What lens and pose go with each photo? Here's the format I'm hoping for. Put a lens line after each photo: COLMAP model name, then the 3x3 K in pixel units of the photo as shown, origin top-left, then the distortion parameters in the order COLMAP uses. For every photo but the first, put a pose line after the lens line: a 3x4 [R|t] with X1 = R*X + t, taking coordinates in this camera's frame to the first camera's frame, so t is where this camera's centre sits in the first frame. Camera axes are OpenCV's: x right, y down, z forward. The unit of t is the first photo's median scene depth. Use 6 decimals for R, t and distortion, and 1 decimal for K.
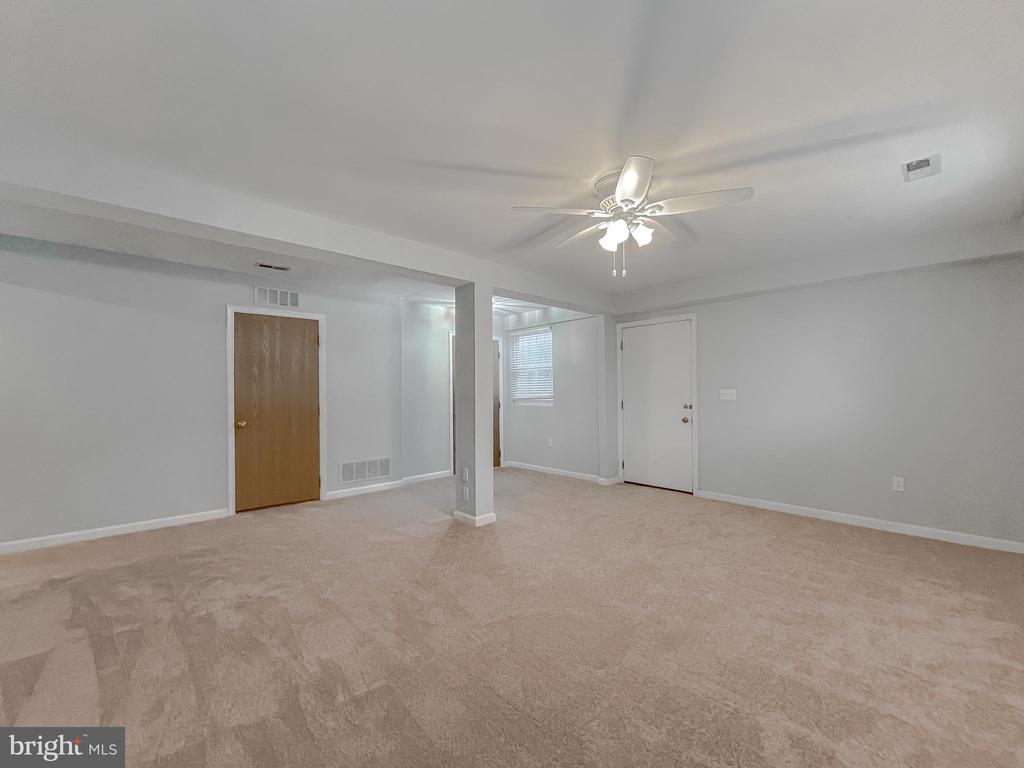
lens RADIAL K [[419.2, 0, 506.3], [0, 419.2, 386.8], [0, 0, 1]] dist [-0.001185, -0.000067]
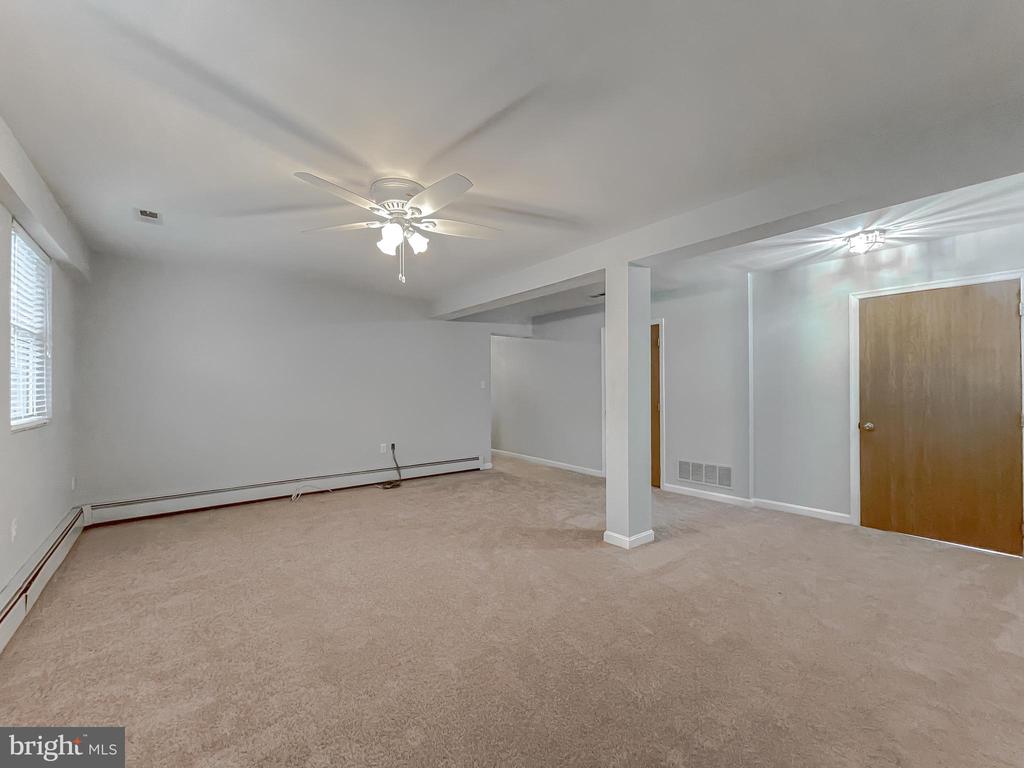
lens RADIAL K [[419.2, 0, 506.3], [0, 419.2, 386.8], [0, 0, 1]] dist [-0.001185, -0.000067]
pose [[-0.053184, 0.000092, -0.998585, 0.568362], [0.009187, 0.999958, -0.000397, 0.004373], [0.998542, -0.009195, -0.053182, 0.576088]]
